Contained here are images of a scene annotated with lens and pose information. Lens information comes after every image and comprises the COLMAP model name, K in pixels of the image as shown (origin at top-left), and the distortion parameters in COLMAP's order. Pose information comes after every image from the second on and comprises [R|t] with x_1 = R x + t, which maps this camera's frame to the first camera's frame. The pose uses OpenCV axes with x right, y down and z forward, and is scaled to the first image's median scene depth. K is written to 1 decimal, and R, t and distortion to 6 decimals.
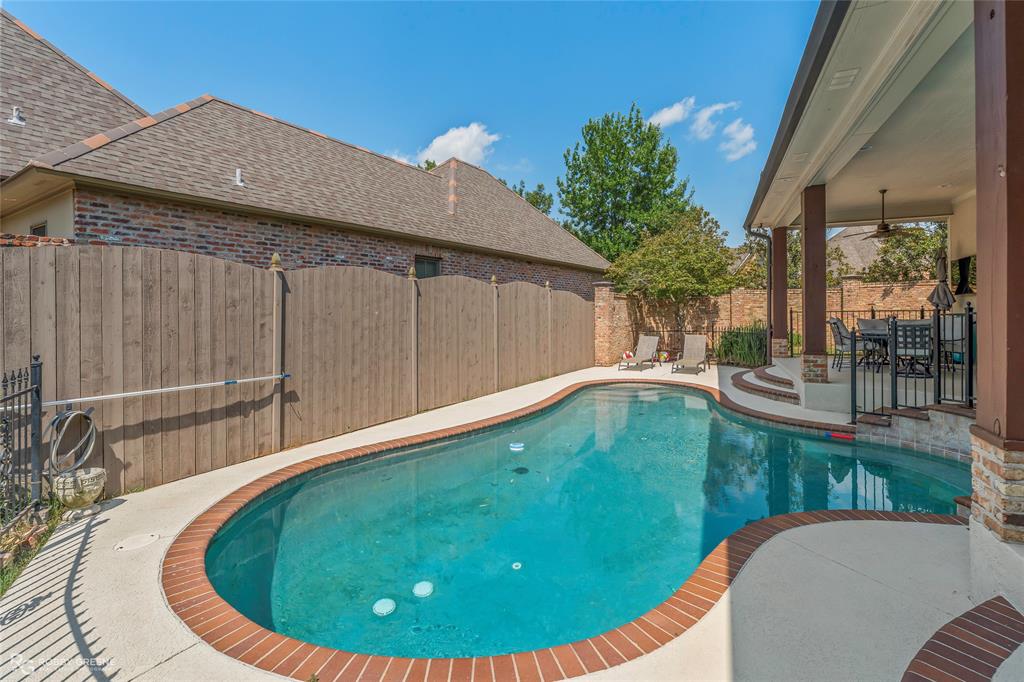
lens RADIAL K [[470.5, 0, 489.1], [0, 470.5, 306.9], [0, 0, 1]] dist [-0.003311, 0.001176]
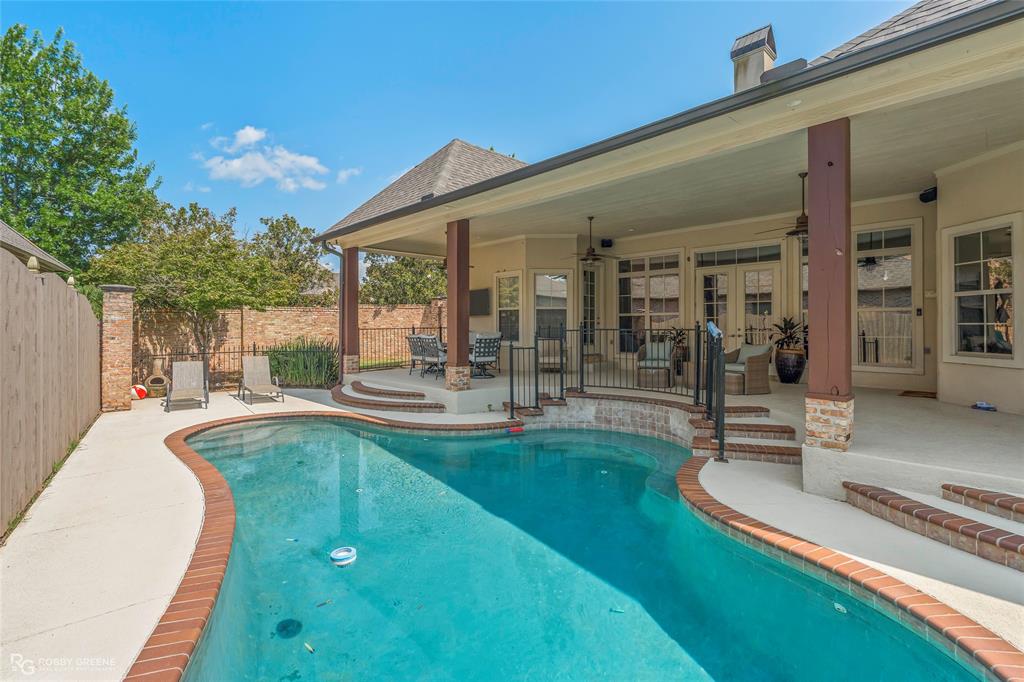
lens RADIAL K [[470.5, 0, 528.7], [0, 470.5, 325.5], [0, 0, 1]] dist [-0.003311, 0.001176]
pose [[0.377823, 0.005858, 0.925859, -0.301665], [-0.008431, 0.999960, -0.002886, 0.003309], [-0.925840, -0.006716, 0.377857, 0.395568]]
